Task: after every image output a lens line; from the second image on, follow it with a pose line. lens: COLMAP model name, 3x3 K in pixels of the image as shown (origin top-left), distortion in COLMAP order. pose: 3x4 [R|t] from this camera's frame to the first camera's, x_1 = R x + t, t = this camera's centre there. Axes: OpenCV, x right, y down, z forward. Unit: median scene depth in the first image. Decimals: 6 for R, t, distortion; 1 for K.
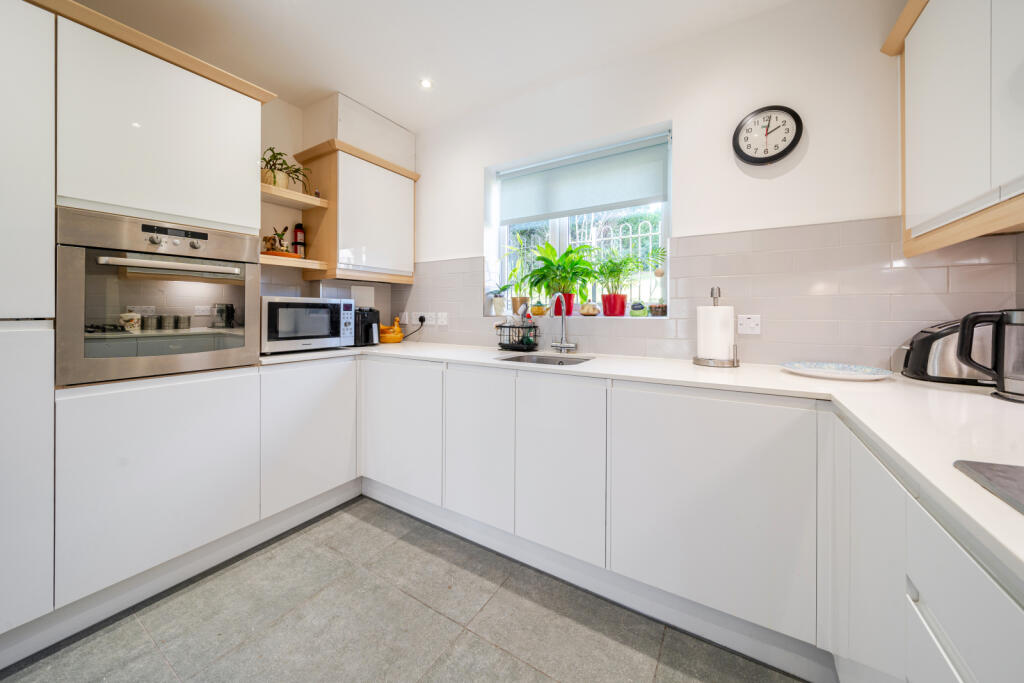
lens RADIAL K [[350.1, 0, 520.6], [0, 350.1, 309.1], [0, 0, 1]] dist [-0.001947, 0.000121]
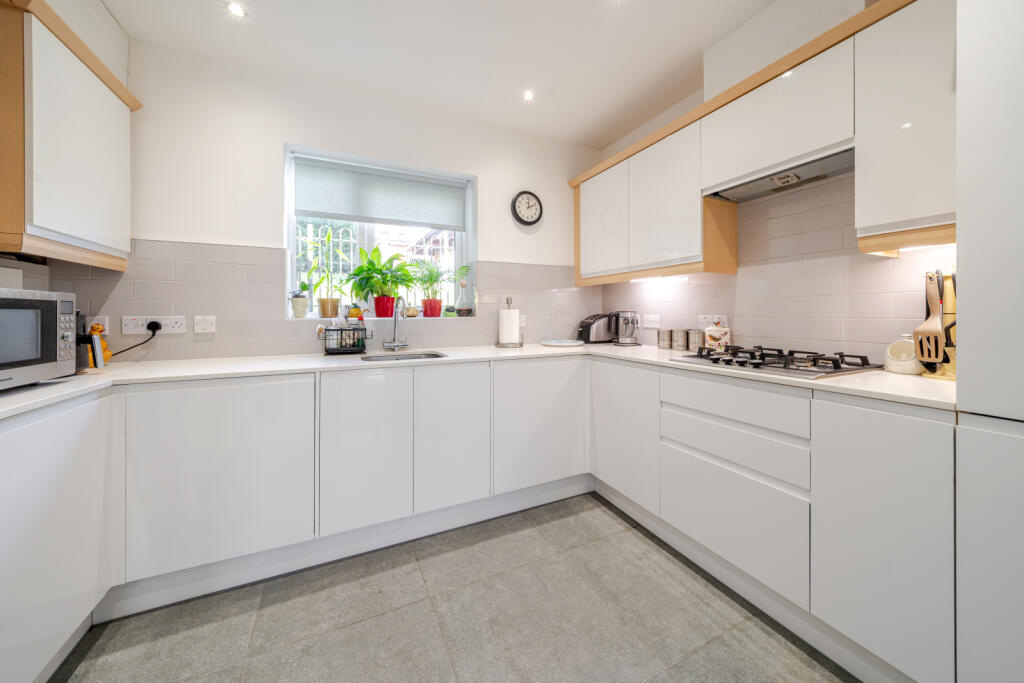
lens RADIAL K [[350.1, 0, 491.3], [0, 350.1, 312.8], [0, 0, 1]] dist [-0.001947, 0.000121]
pose [[0.578379, -0.002471, 0.815764, -0.660633], [-0.000438, 0.999994, 0.003340, 0.001996], [-0.815768, -0.002289, 0.578375, 0.138780]]
